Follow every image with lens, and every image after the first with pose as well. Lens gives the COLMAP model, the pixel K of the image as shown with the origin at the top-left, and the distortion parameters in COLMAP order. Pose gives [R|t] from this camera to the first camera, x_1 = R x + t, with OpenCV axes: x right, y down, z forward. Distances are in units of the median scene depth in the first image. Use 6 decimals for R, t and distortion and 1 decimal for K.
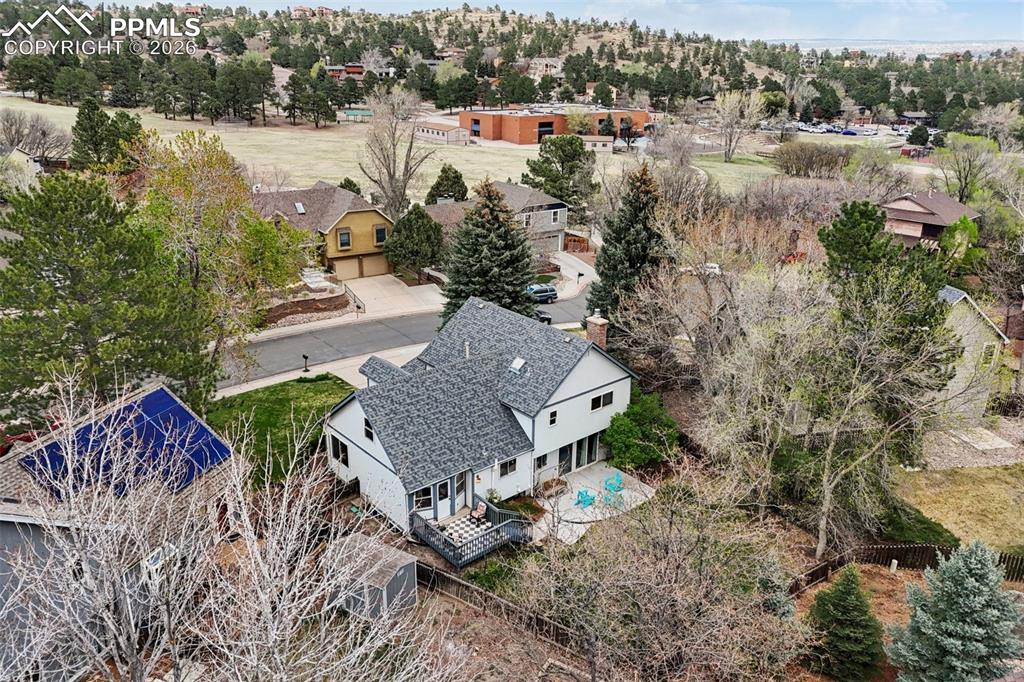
lens RADIAL K [[741.5, 0, 520.3], [0, 741.5, 341.6], [0, 0, 1]] dist [0.046738, -0.029252]
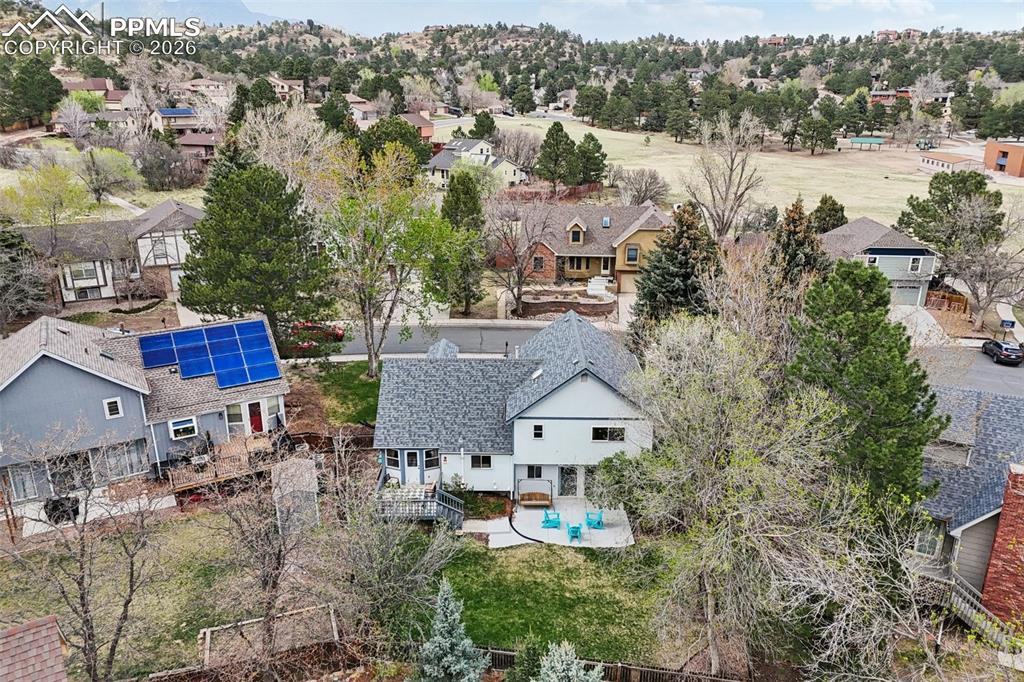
lens RADIAL K [[741.5, 0, 518.4], [0, 741.5, 338.3], [0, 0, 1]] dist [0.046738, -0.029252]
pose [[0.757342, 0.199975, -0.621646, 0.637125], [-0.222202, 0.974068, 0.042639, -0.059855], [0.614052, 0.105838, 0.782137, 0.170776]]
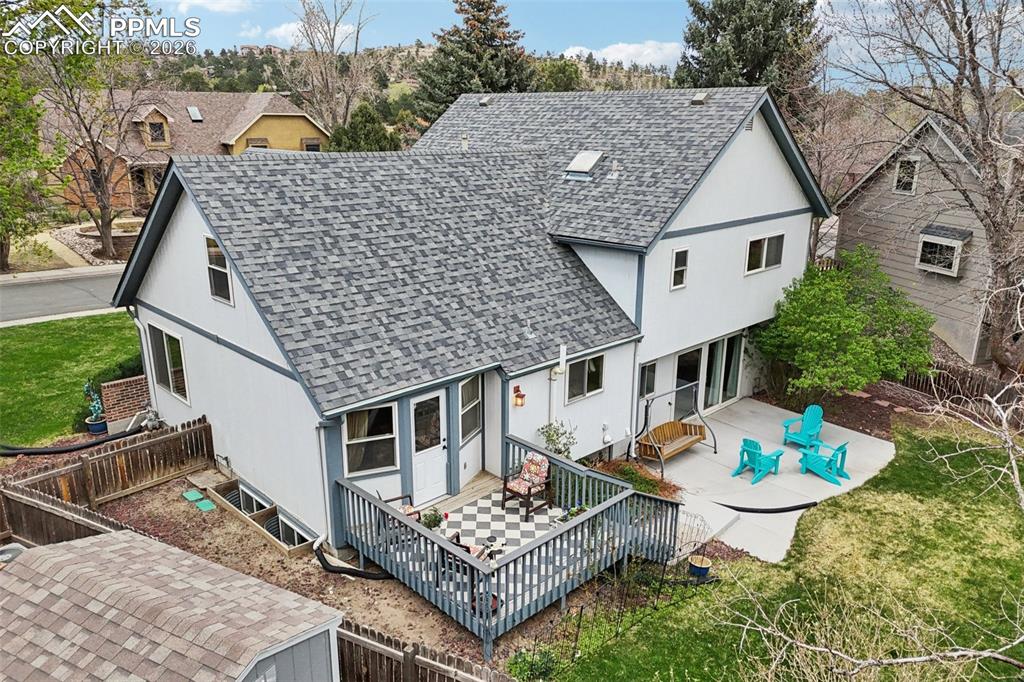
lens RADIAL K [[741.5, 0, 512.3], [0, 741.5, 370.3], [0, 0, 1]] dist [0.046738, -0.029252]
pose [[0.998741, -0.025122, 0.043413, -0.071085], [0.026167, 0.999377, -0.023677, 0.169497], [-0.042792, 0.024784, 0.998777, 0.587035]]
